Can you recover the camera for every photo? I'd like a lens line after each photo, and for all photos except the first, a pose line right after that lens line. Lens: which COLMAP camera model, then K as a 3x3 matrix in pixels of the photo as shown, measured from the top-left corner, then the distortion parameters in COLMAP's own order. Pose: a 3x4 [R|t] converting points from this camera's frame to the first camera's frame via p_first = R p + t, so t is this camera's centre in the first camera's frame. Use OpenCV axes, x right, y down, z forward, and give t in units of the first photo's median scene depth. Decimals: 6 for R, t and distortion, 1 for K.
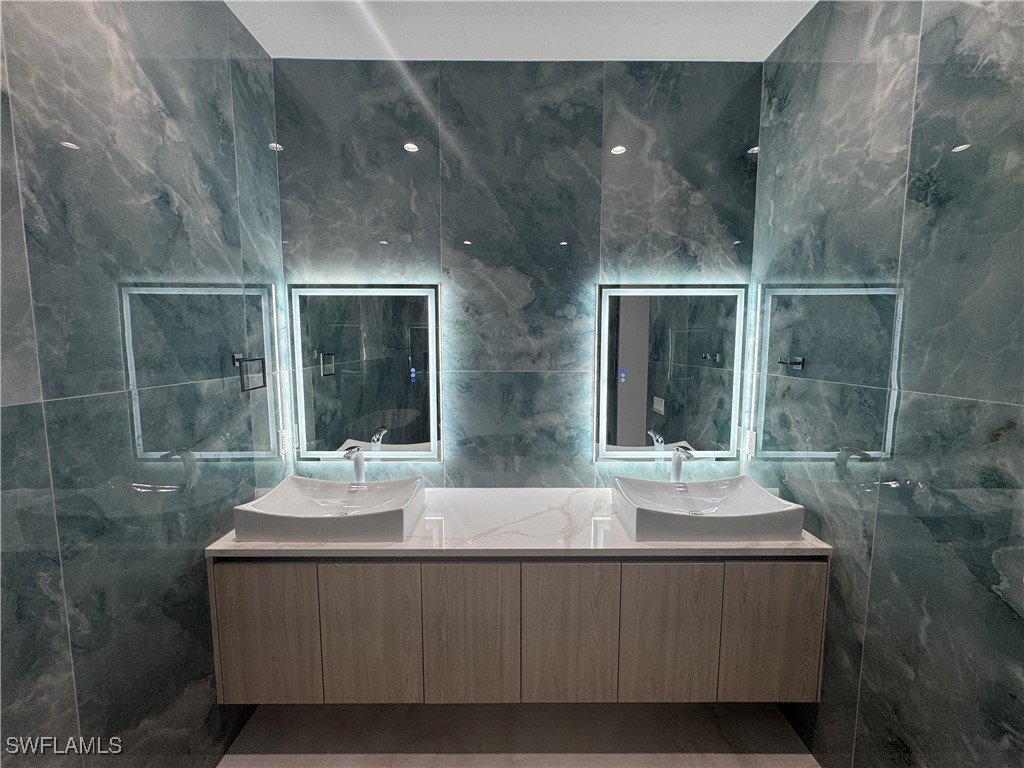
lens RADIAL K [[411.9, 0, 511.9], [0, 411.9, 383.8], [0, 0, 1]] dist [-0.003527, 0.000076]
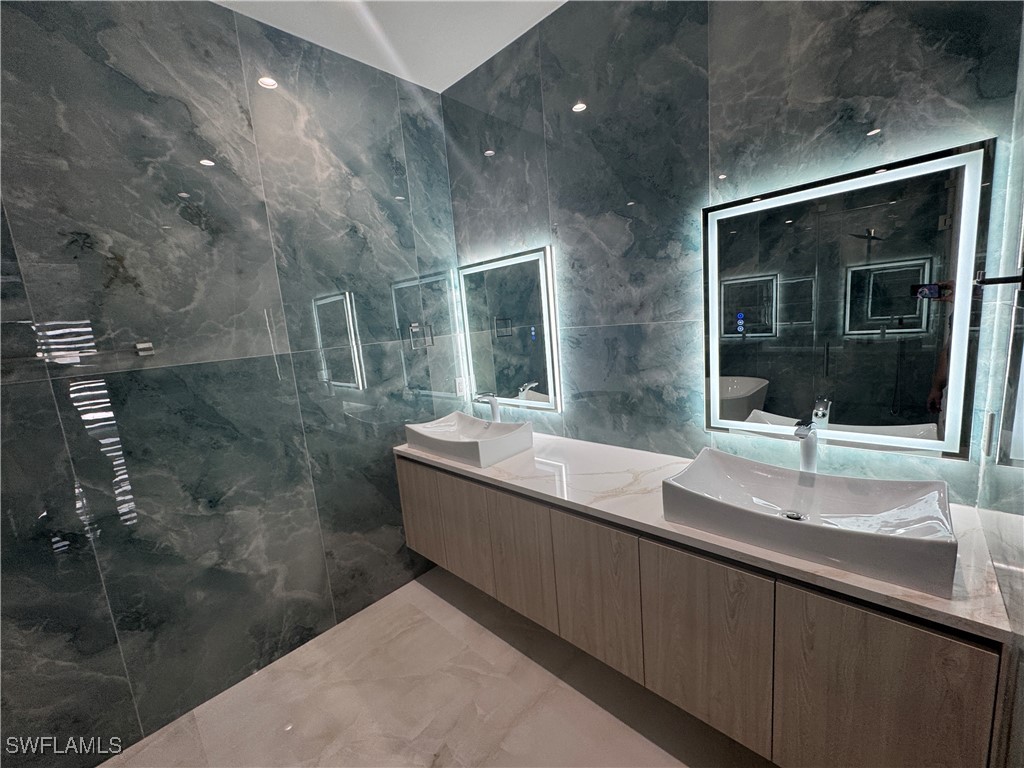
lens RADIAL K [[411.9, 0, 509.9], [0, 411.9, 385.0], [0, 0, 1]] dist [-0.003527, 0.000076]
pose [[0.711396, 0.048089, -0.701144, 0.530607], [0.016427, 0.996246, 0.084996, 0.023753], [0.702599, -0.071984, 0.707935, 0.159967]]
